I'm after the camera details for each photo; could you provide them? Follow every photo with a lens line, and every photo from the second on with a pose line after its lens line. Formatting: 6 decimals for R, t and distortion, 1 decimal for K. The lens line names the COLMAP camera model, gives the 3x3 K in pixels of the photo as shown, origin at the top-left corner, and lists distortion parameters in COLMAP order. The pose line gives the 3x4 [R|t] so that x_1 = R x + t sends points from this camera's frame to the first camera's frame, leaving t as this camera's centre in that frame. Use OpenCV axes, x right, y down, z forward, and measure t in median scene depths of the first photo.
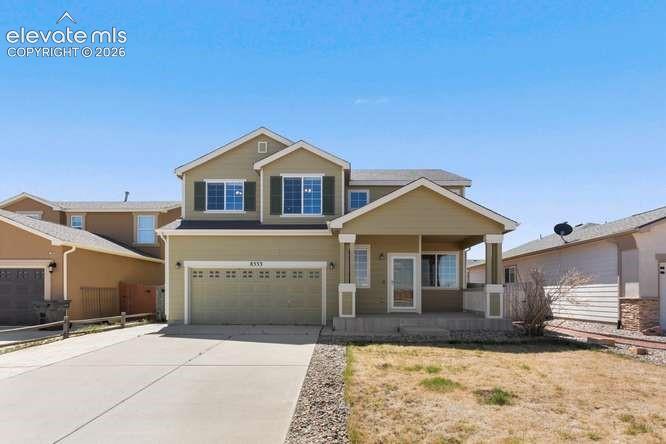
lens RADIAL K [[299.8, 0, 336.4], [0, 299.8, 293.3], [0, 0, 1]] dist [0.006613, -0.002276]
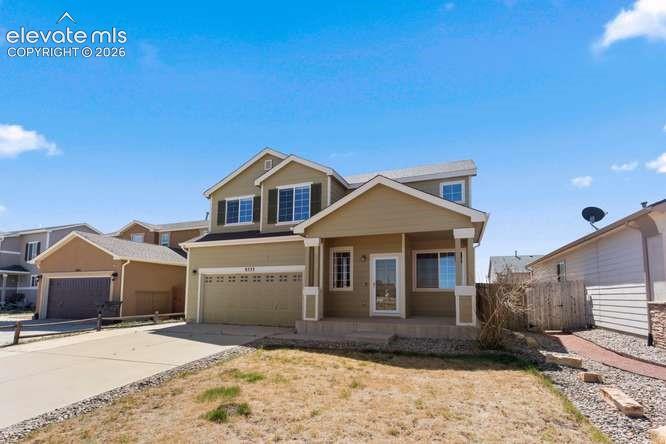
lens RADIAL K [[299.8, 0, 343.6], [0, 299.8, 266.4], [0, 0, 1]] dist [0.006613, -0.002276]
pose [[0.951200, -0.031867, -0.306925, 0.383330], [0.003192, 0.995616, -0.093478, -0.004436], [0.308558, 0.087937, 0.947132, 0.063468]]
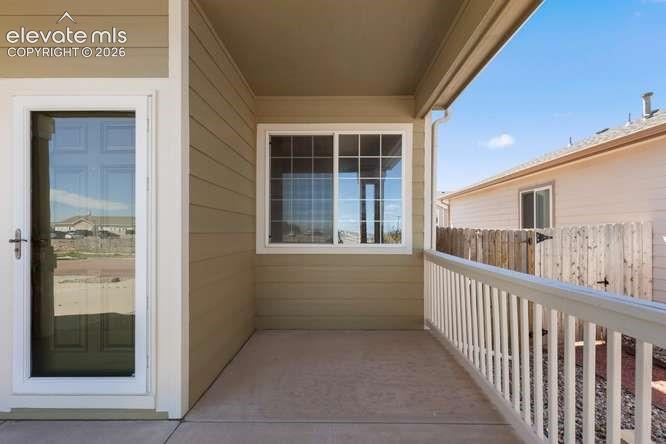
lens RADIAL K [[299.8, 0, 335.5], [0, 299.8, 227.7], [0, 0, 1]] dist [0.006613, -0.002276]
pose [[0.998741, -0.004372, 0.049966, 0.360606], [0.004424, 0.999990, -0.000921, -0.042702], [-0.049962, 0.001141, 0.998750, 0.800542]]
